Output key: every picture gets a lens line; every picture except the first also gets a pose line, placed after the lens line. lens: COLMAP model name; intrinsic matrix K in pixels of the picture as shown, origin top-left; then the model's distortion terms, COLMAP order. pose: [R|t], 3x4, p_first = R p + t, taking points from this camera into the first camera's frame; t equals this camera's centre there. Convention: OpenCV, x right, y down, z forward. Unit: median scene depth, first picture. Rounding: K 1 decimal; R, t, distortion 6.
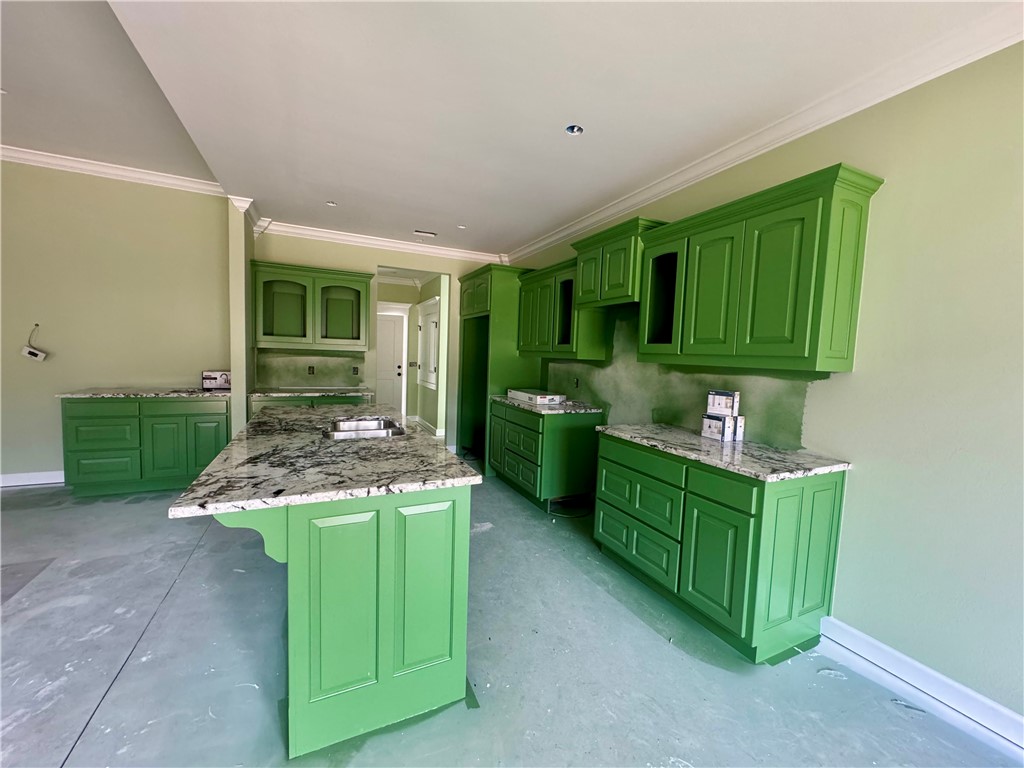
lens RADIAL K [[409.9, 0, 512.0], [0, 409.9, 384.0], [0, 0, 1]] dist [-0.000443, -0.000097]
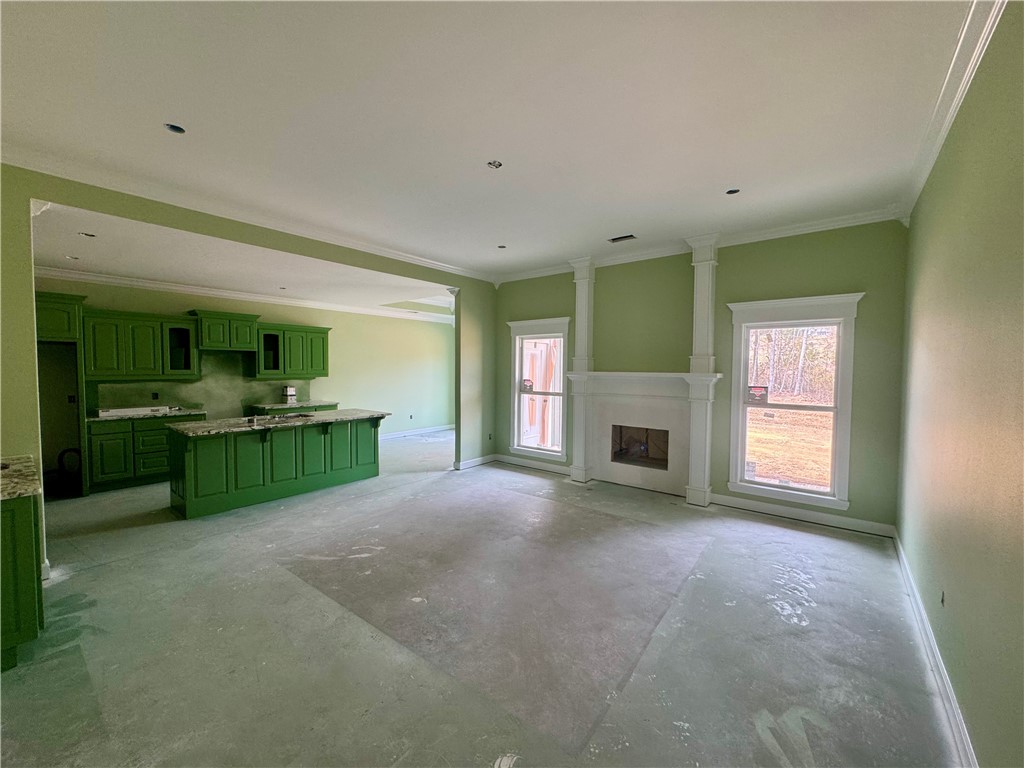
lens RADIAL K [[409.9, 0, 512.0], [0, 409.9, 384.0], [0, 0, 1]] dist [-0.000443, -0.000097]
pose [[-0.439720, -0.074777, 0.895017, -2.220796], [0.043708, 0.993566, 0.104485, -0.186145], [-0.897071, 0.085063, -0.433622, 0.690246]]
